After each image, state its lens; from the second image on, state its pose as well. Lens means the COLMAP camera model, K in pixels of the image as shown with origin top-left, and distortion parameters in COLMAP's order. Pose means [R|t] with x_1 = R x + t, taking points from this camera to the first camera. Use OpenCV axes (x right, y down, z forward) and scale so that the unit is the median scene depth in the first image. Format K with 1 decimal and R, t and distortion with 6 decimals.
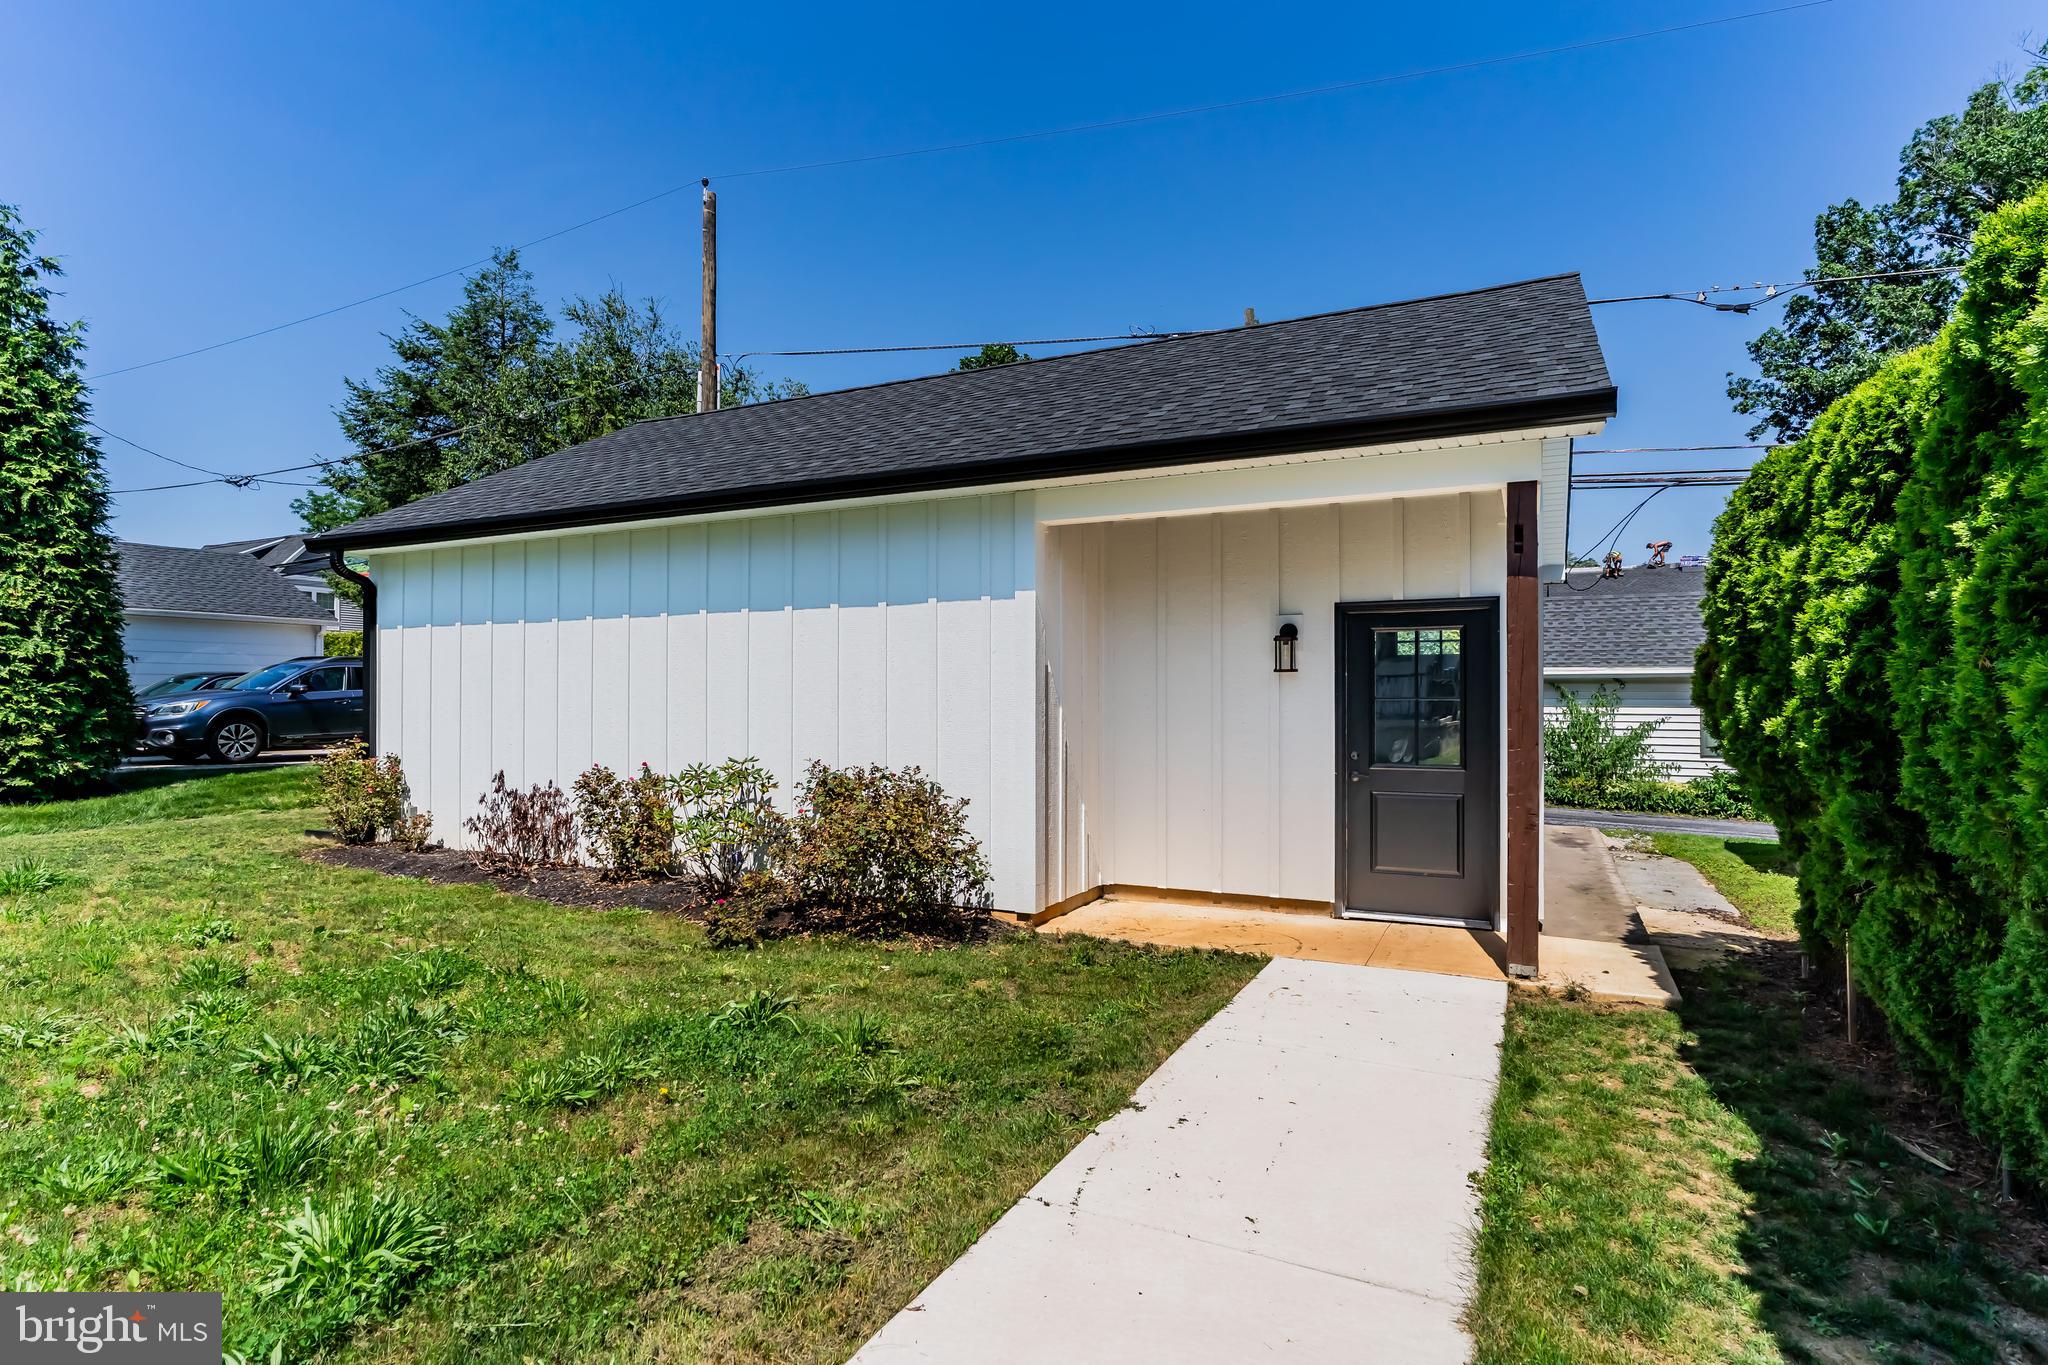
lens RADIAL K [[1054.3, 0, 1023.2], [0, 1054.3, 696.3], [0, 0, 1]] dist [-0.000837, -0.000463]
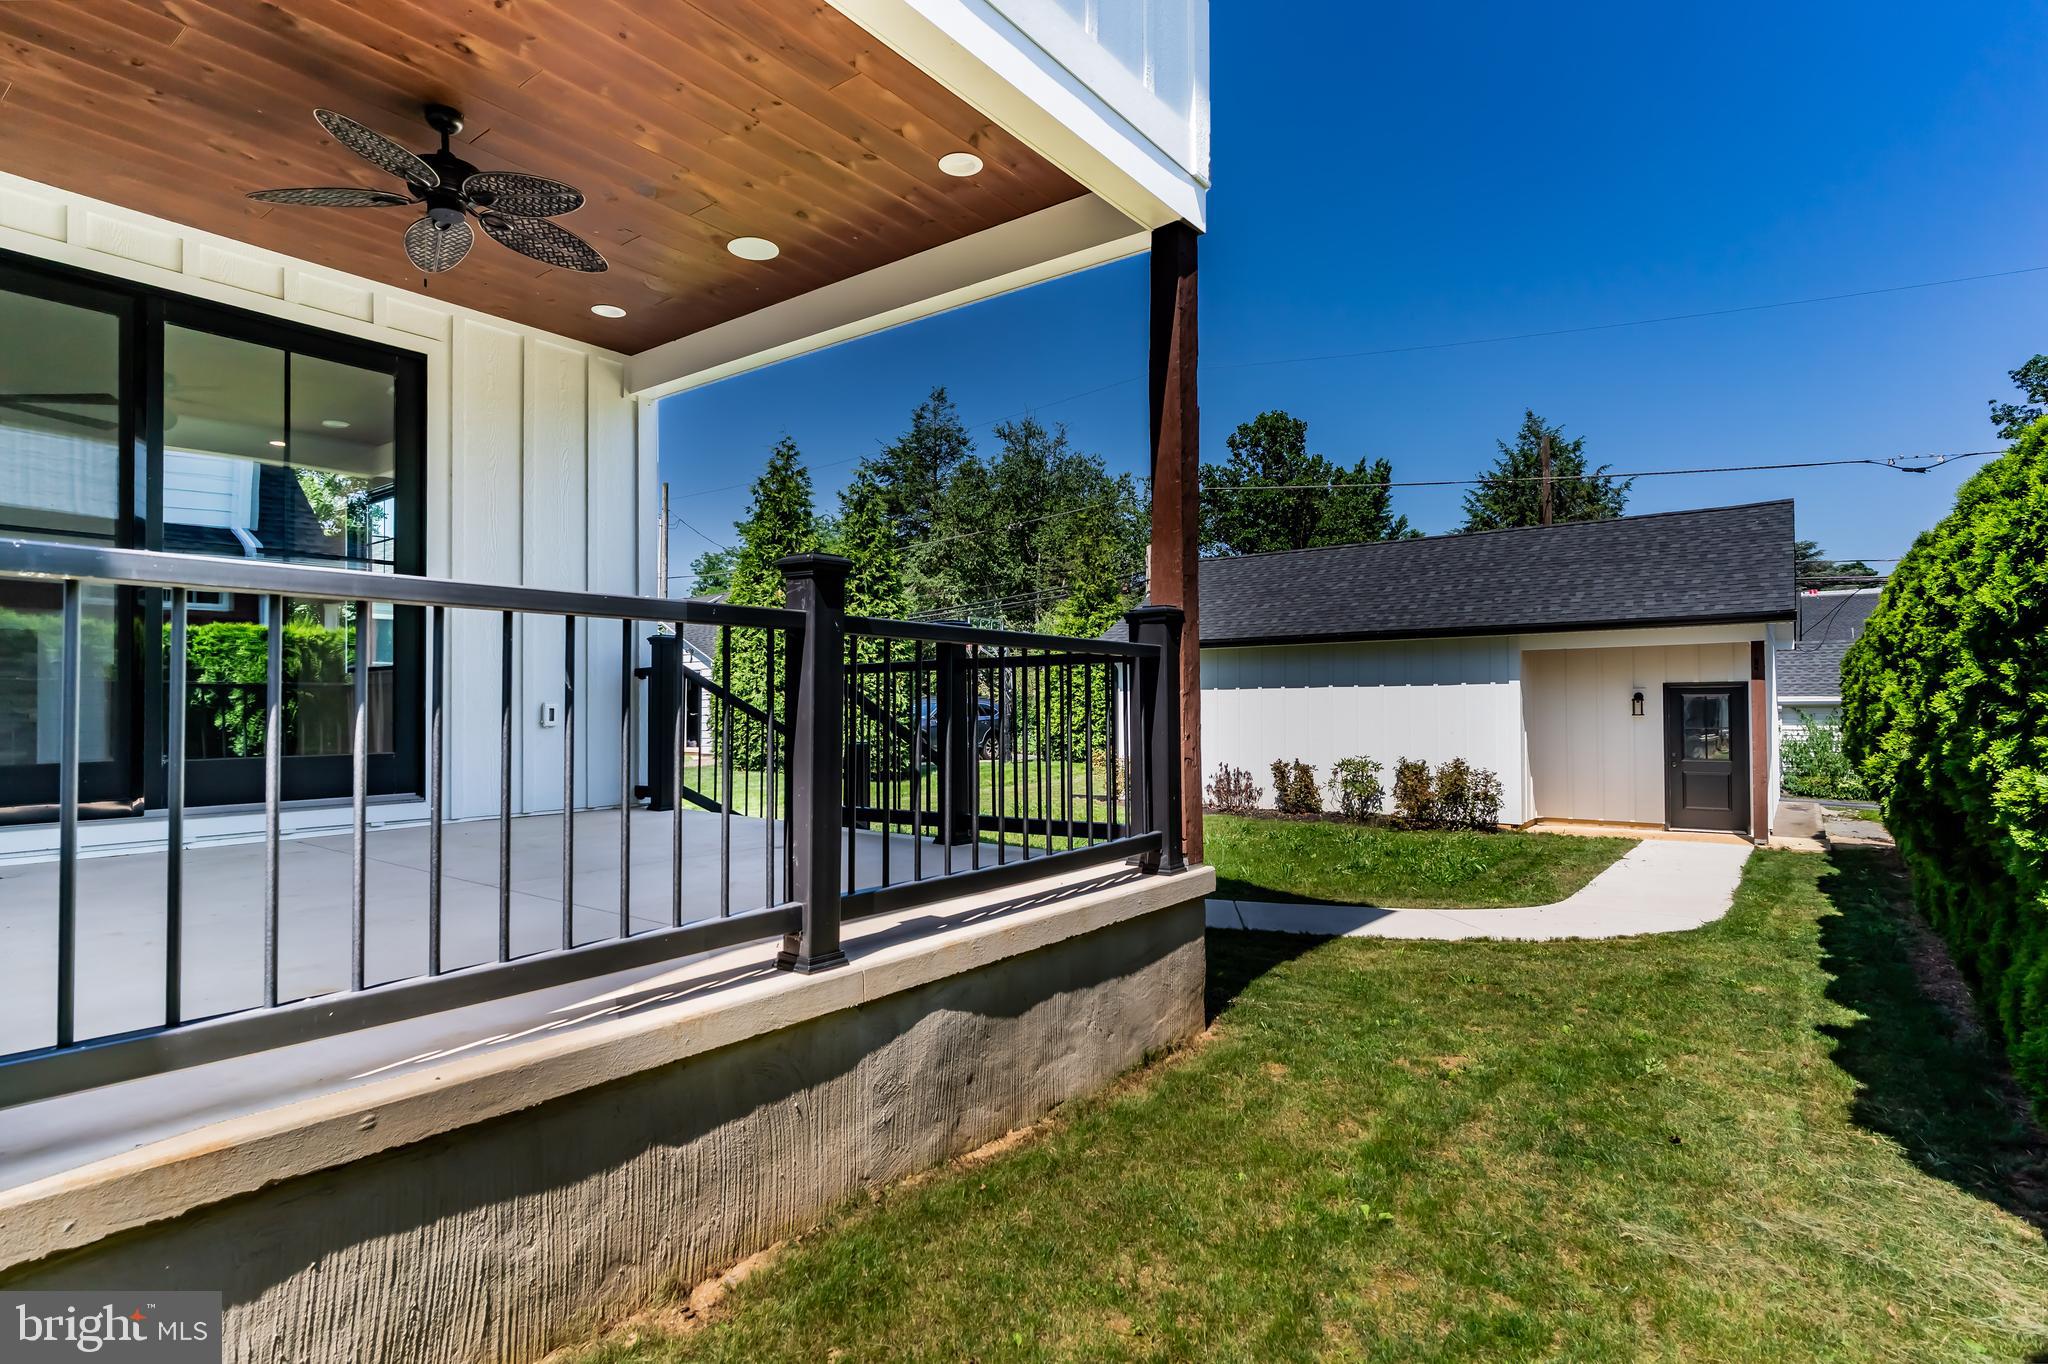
lens RADIAL K [[1054.3, 0, 1023.2], [0, 1054.3, 695.8], [0, 0, 1]] dist [-0.000837, -0.000463]
pose [[0.983259, -0.007358, -0.182066, -0.432686], [0.005477, 0.999926, -0.010831, -0.034739], [0.182133, 0.009652, 0.983227, -0.978921]]
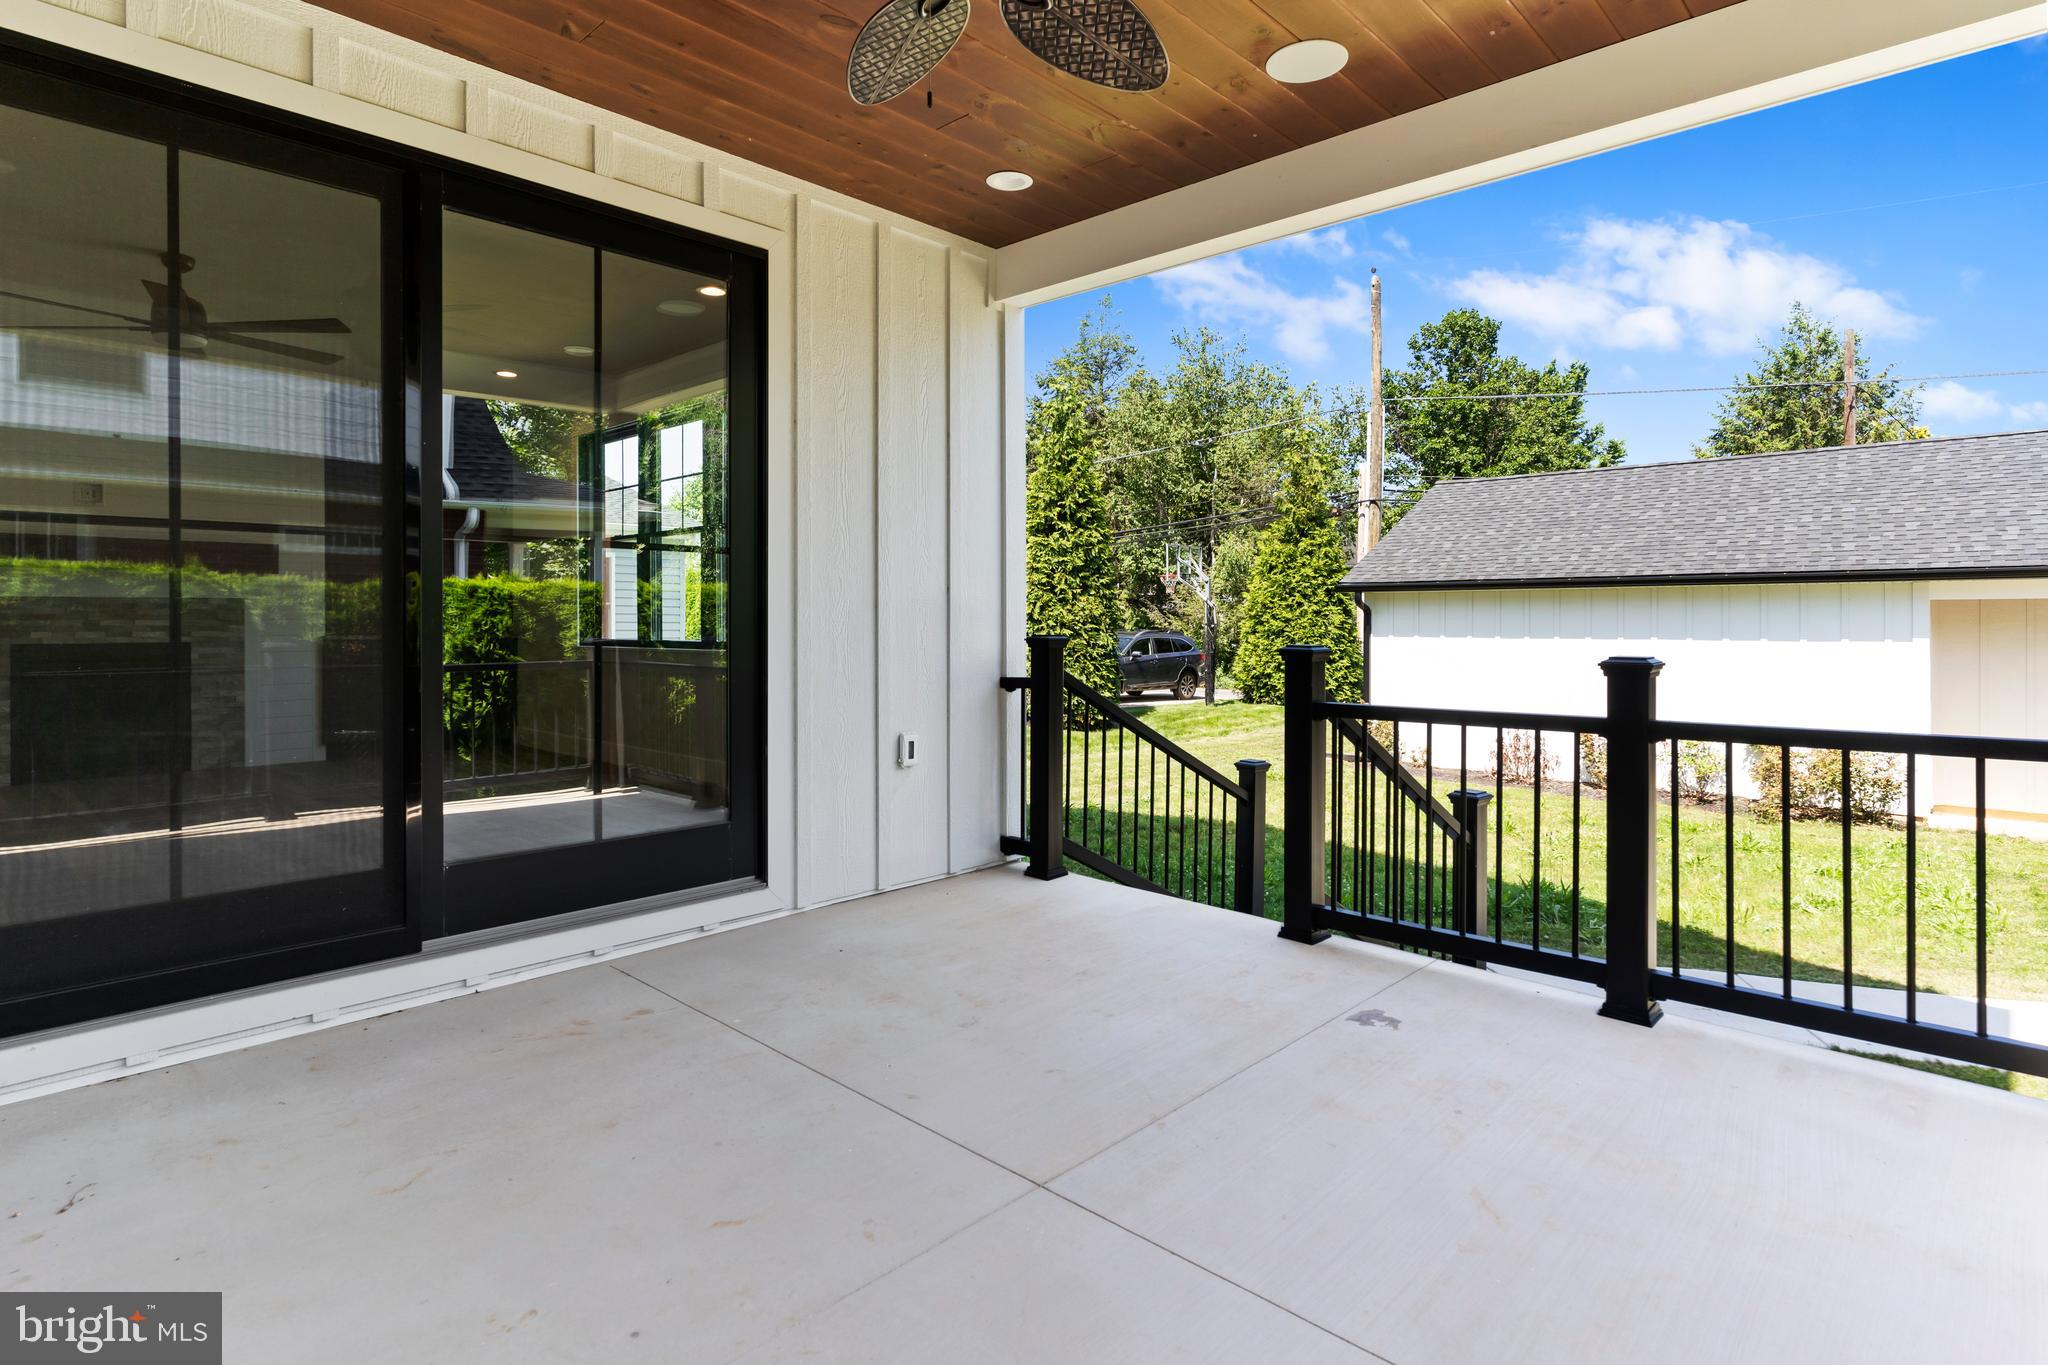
lens RADIAL K [[1070.6, 0, 1025.1], [0, 1070.6, 620.8], [0, 0, 1]] dist [0.001737, -0.000216]
pose [[0.957534, 0.002137, -0.288311, -0.653304], [-0.001867, 0.999998, 0.001210, -0.090123], [0.288313, -0.000620, 0.957536, -0.832263]]
